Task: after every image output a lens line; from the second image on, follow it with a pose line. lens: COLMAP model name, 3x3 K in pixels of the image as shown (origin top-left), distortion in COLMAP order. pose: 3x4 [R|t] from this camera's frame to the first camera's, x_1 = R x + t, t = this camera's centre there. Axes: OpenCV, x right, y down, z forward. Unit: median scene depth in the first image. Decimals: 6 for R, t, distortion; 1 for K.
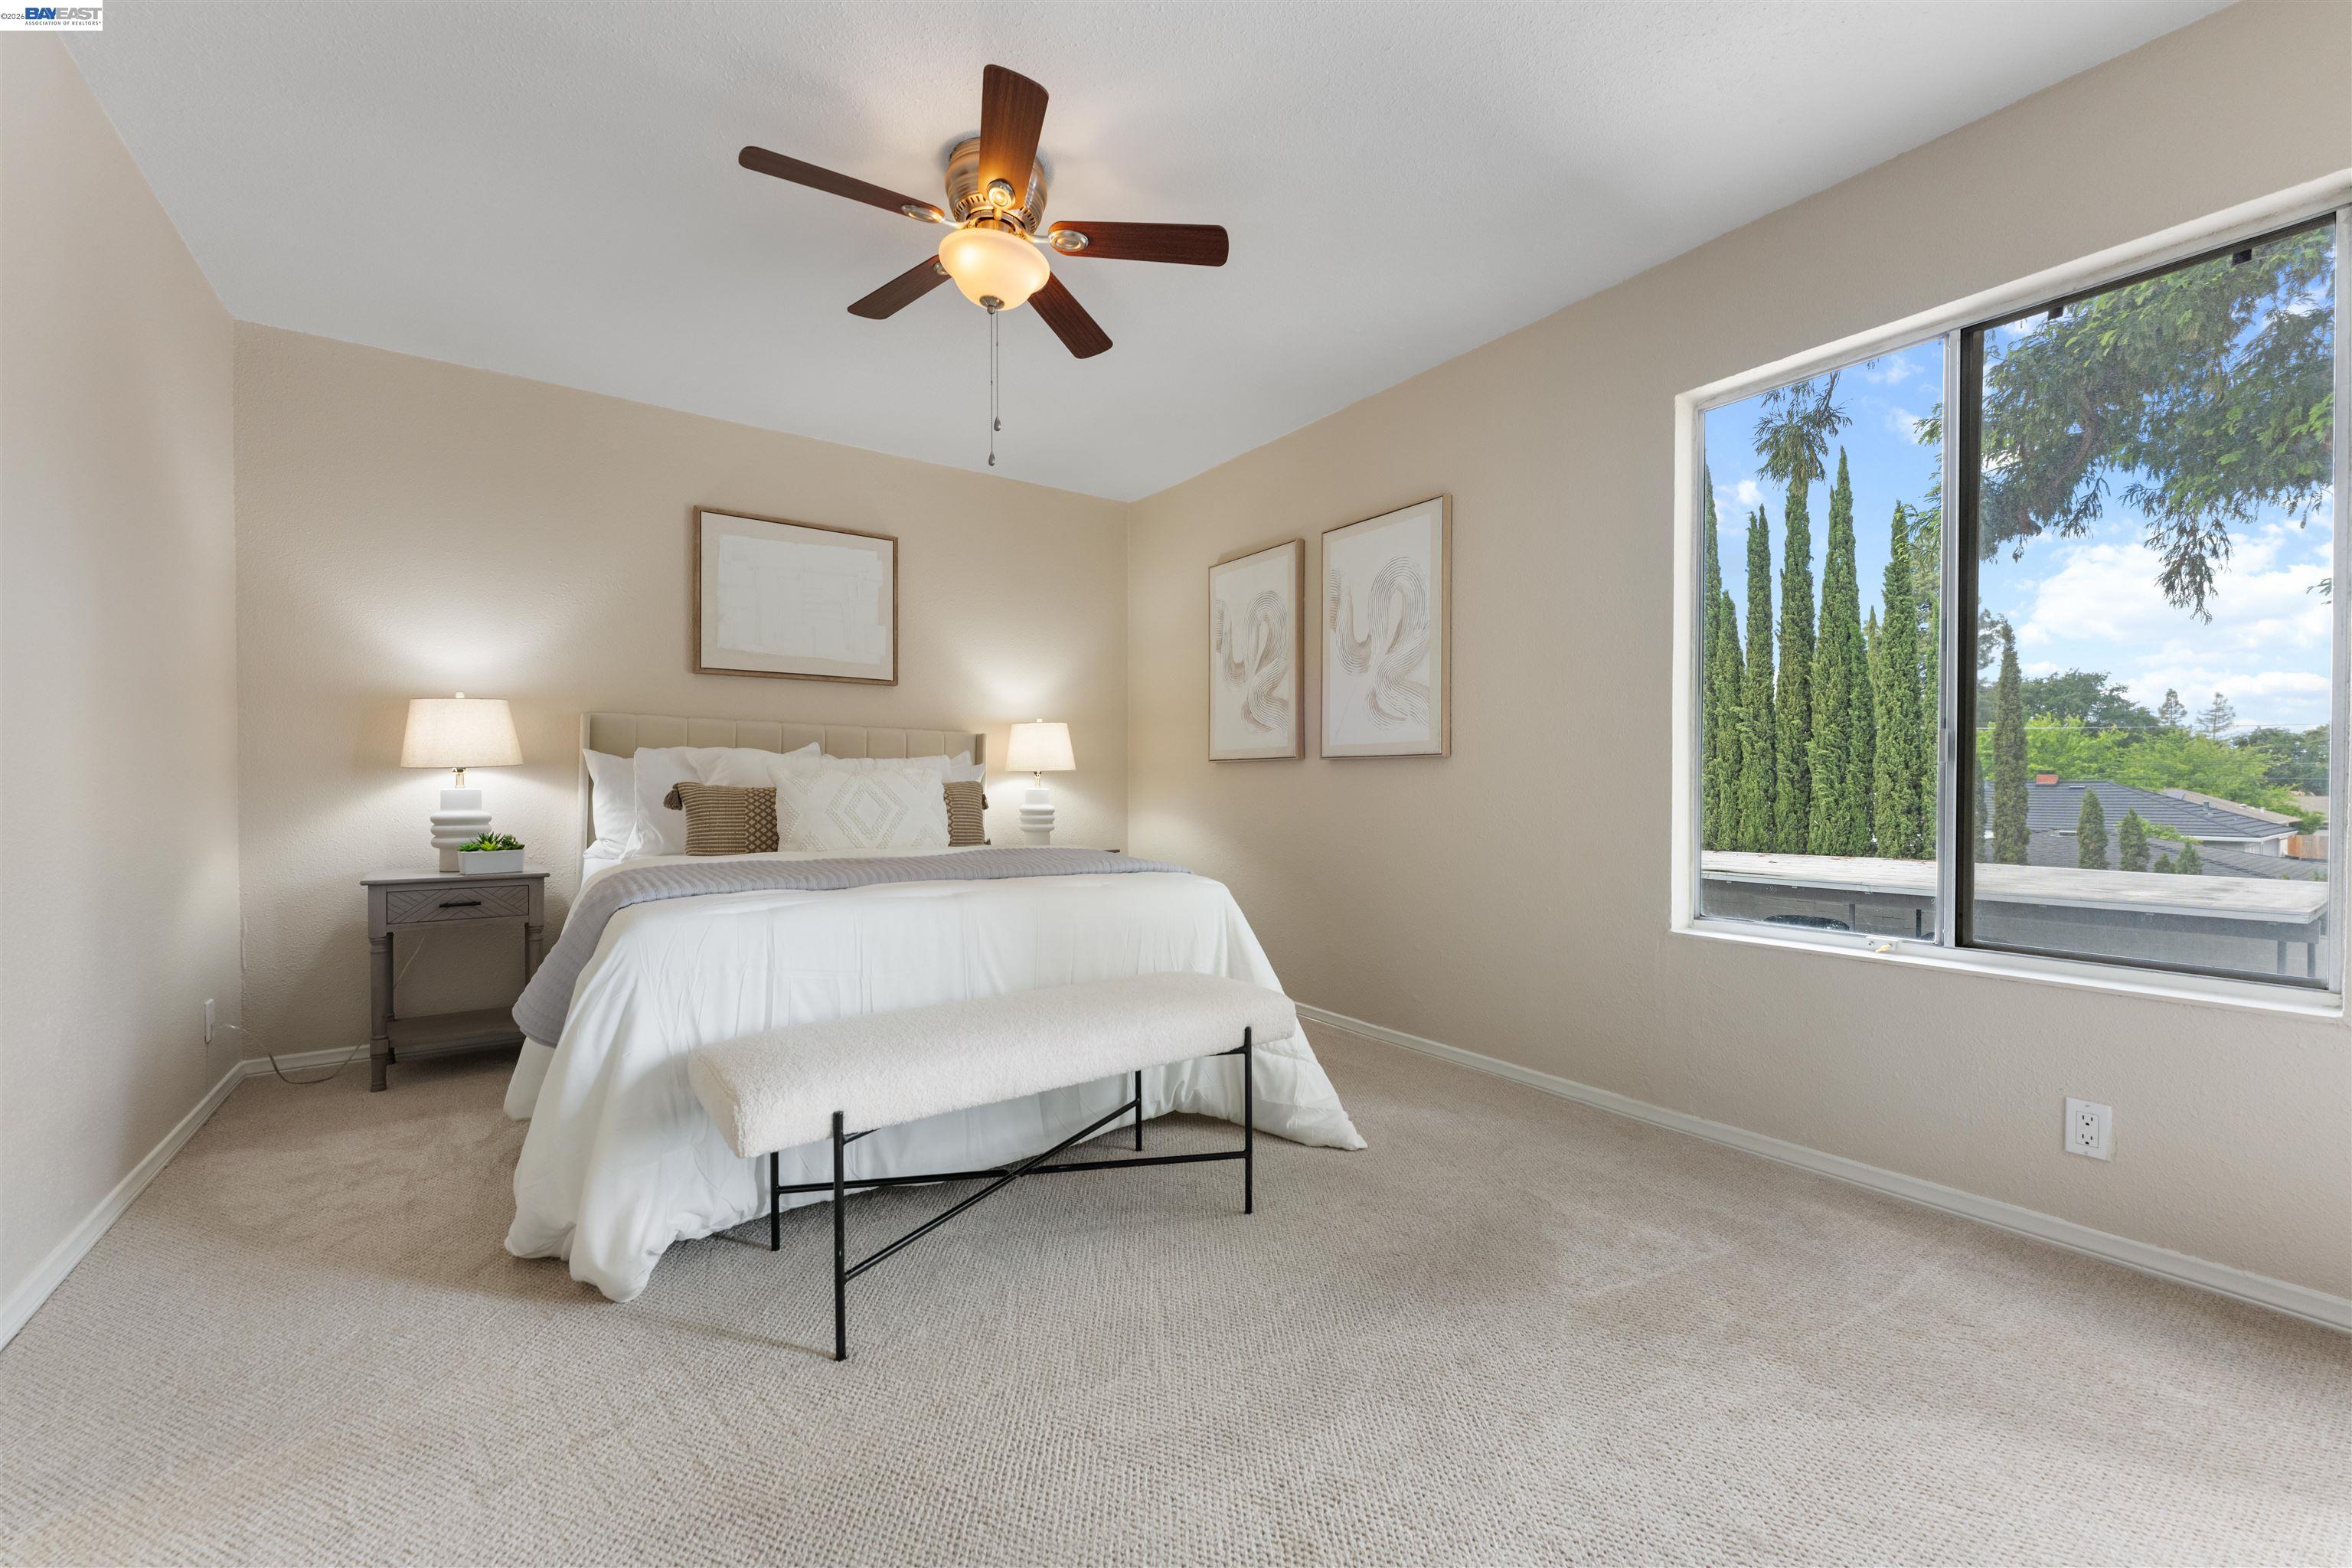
lens RADIAL K [[933.6, 0, 1175.6], [0, 933.6, 792.9], [0, 0, 1]] dist [-0.000509, -0.000200]
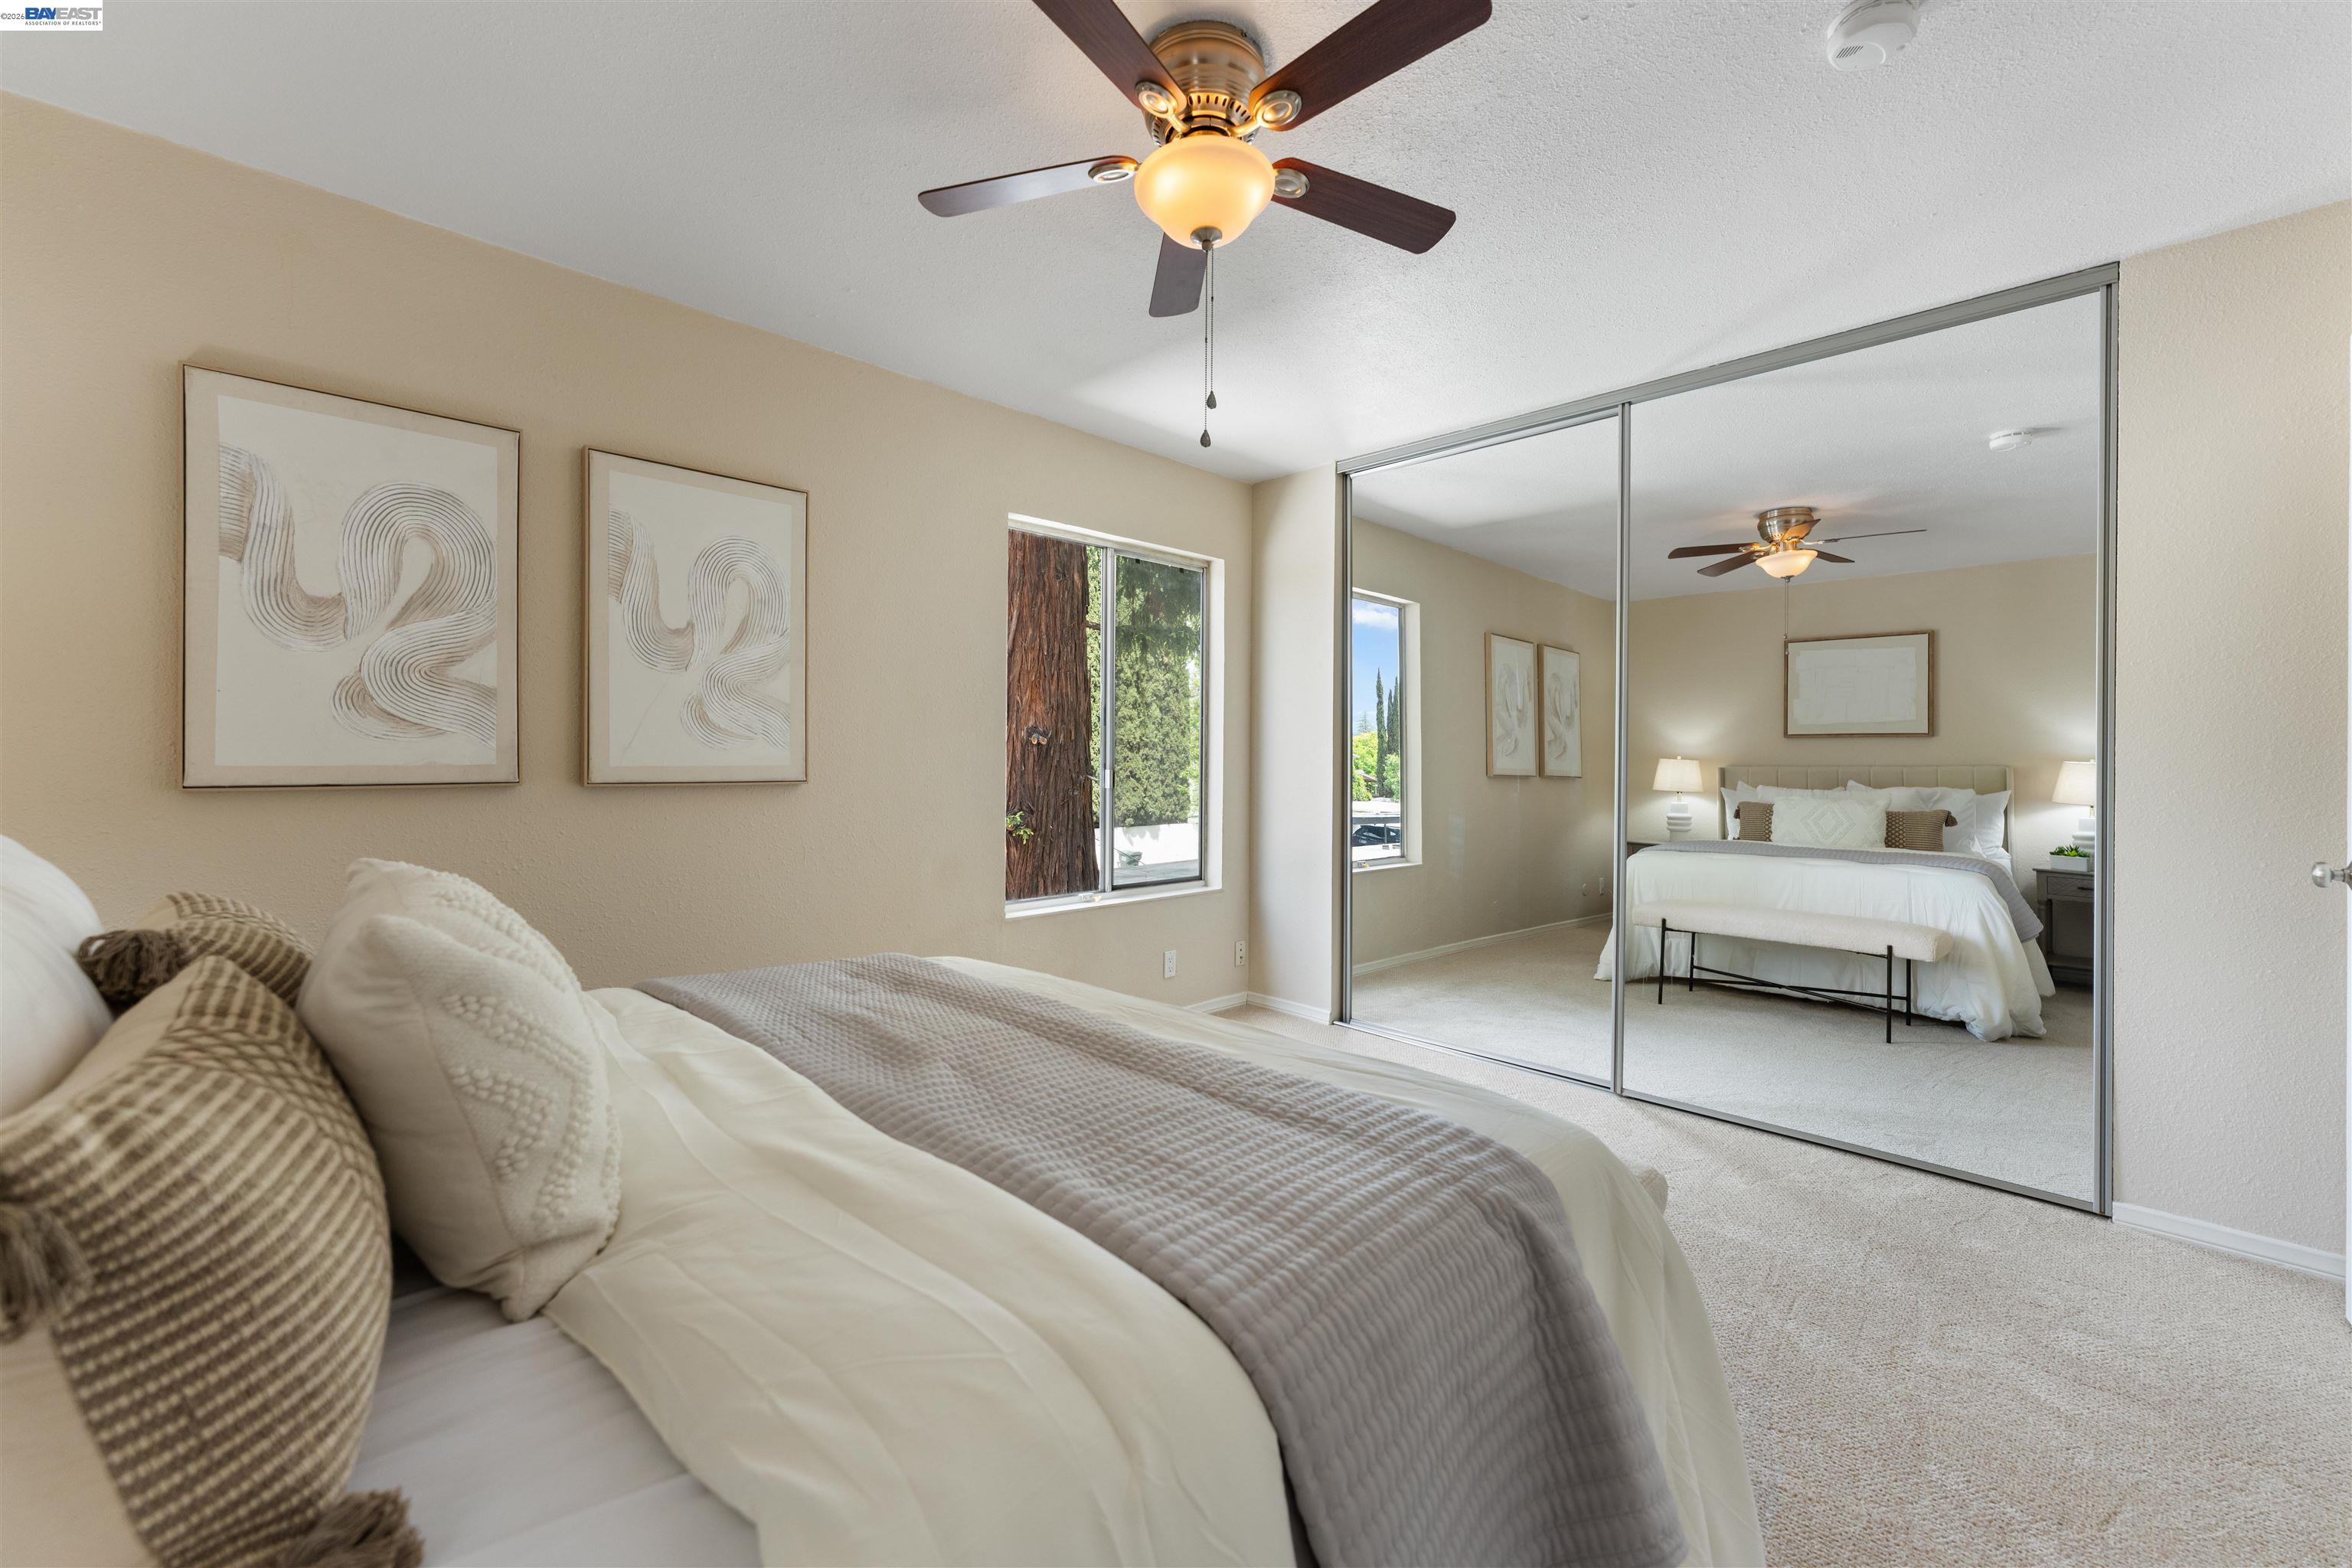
lens RADIAL K [[962.1, 0, 1195.4], [0, 962.1, 755.2], [0, 0, 1]] dist [-0.001830, -0.000128]
pose [[-0.191418, 0.004129, 0.981500, -0.641450], [0.007804, 0.999966, -0.002685, -0.056731], [-0.981478, 0.007146, -0.191444, 0.753238]]
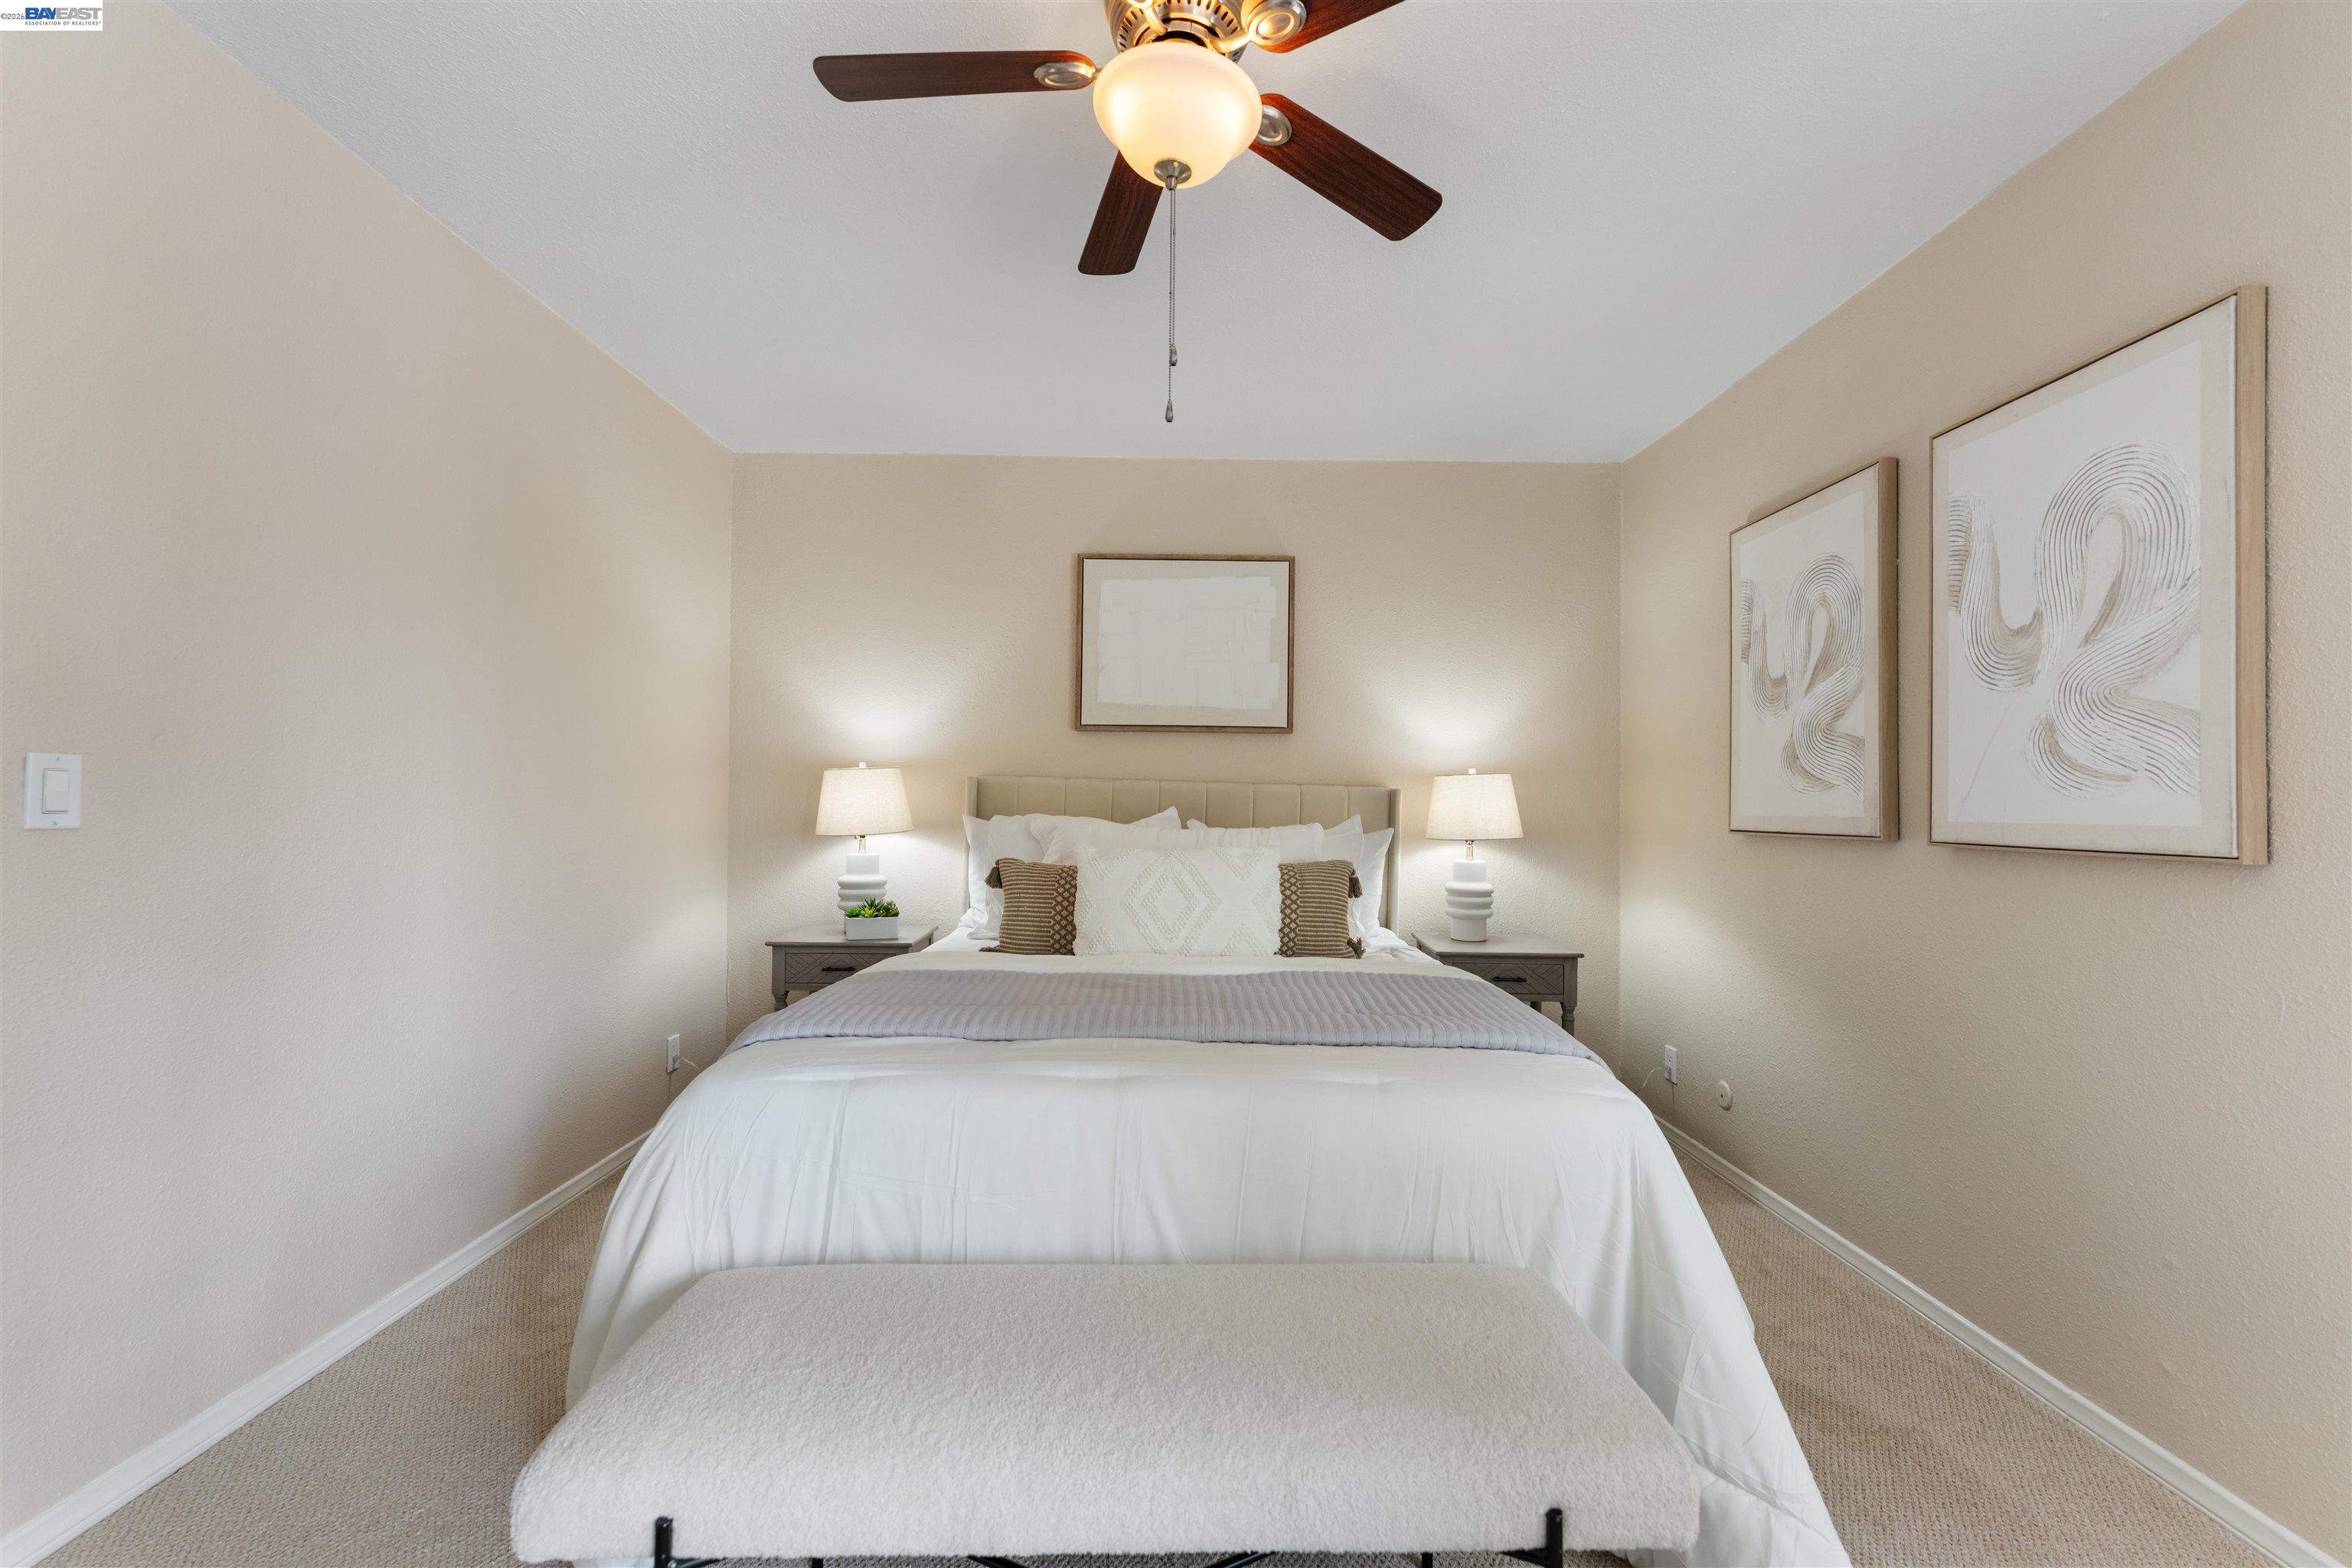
lens RADIAL K [[933.6, 0, 1175.6], [0, 933.6, 792.9], [0, 0, 1]] dist [-0.000509, -0.000200]
pose [[0.819670, 0.001140, -0.572835, 0.113468], [-0.014546, 0.999717, -0.018824, -0.053502], [0.572652, 0.023762, 0.819454, 0.311019]]
